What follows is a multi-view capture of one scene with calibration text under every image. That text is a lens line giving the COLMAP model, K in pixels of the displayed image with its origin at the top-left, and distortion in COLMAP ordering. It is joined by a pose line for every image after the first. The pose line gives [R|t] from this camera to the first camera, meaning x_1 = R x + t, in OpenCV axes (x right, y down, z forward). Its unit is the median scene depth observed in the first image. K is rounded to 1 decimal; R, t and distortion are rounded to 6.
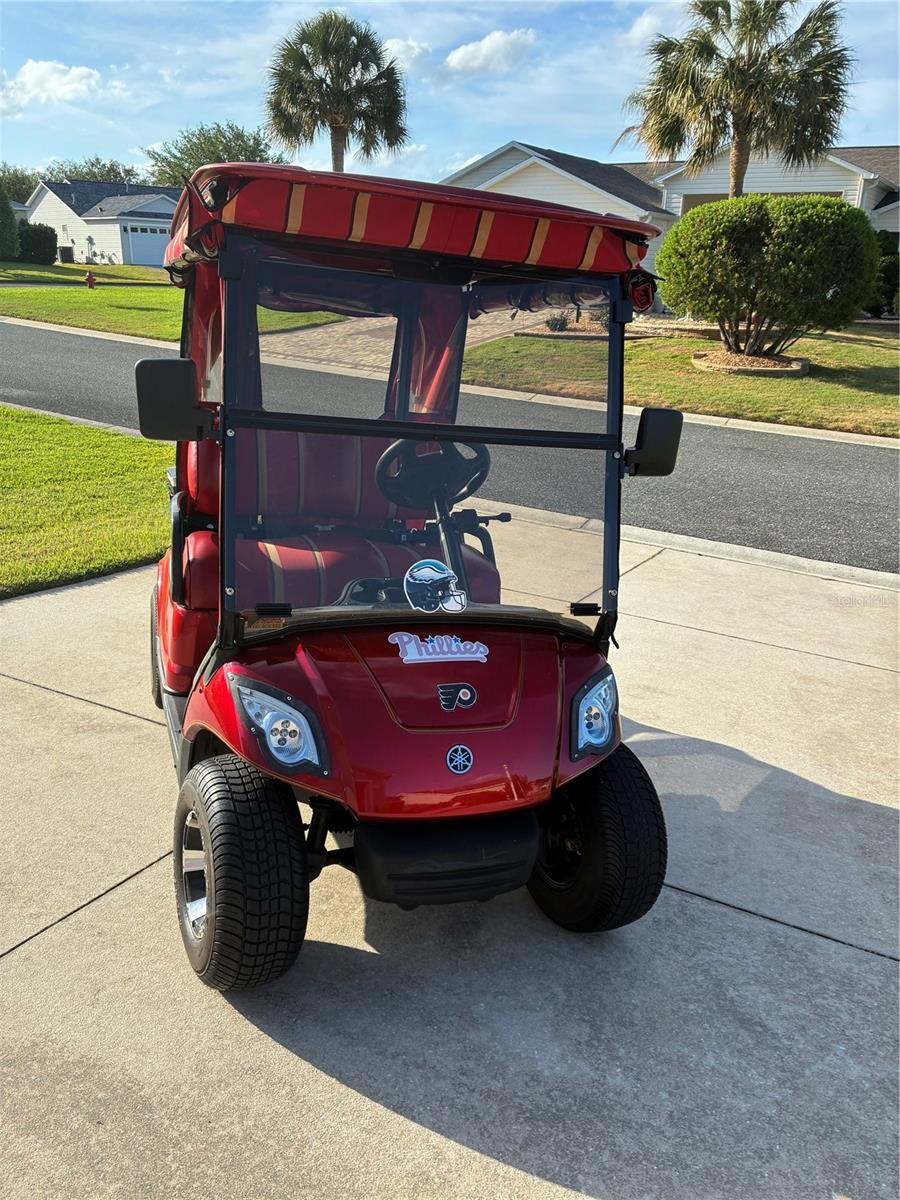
lens RADIAL K [[910.0, 0, 447.8], [0, 910.0, 614.9], [0, 0, 1]] dist [0.012408, -0.006276]
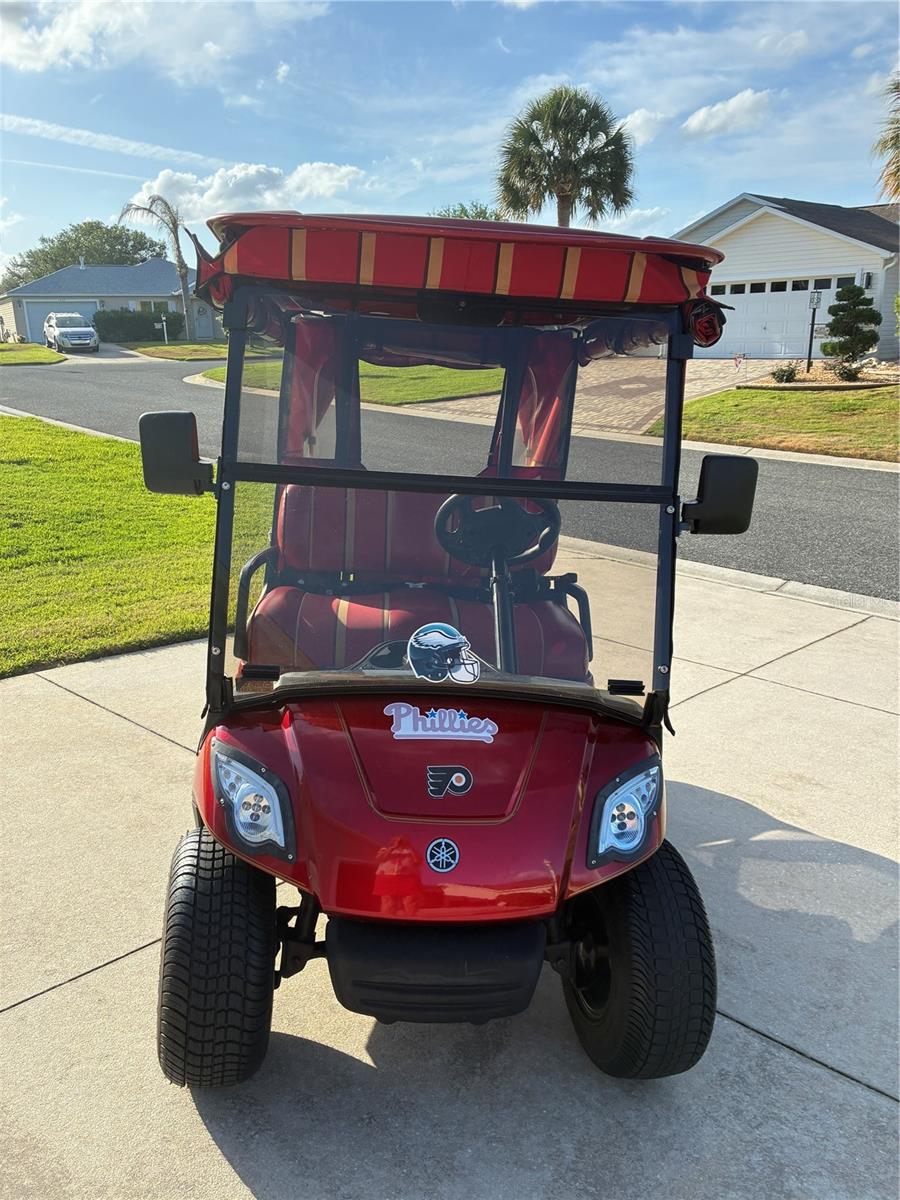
lens RADIAL K [[910.4, 0, 450.0], [0, 910.4, 600.0], [0, 0, 1]] dist [0.030735, -0.037377]
pose [[0.967493, 0.025556, -0.251604, 0.193725], [-0.045138, 0.996356, -0.072364, -0.017365], [0.248838, 0.081368, 0.965121, 0.116009]]
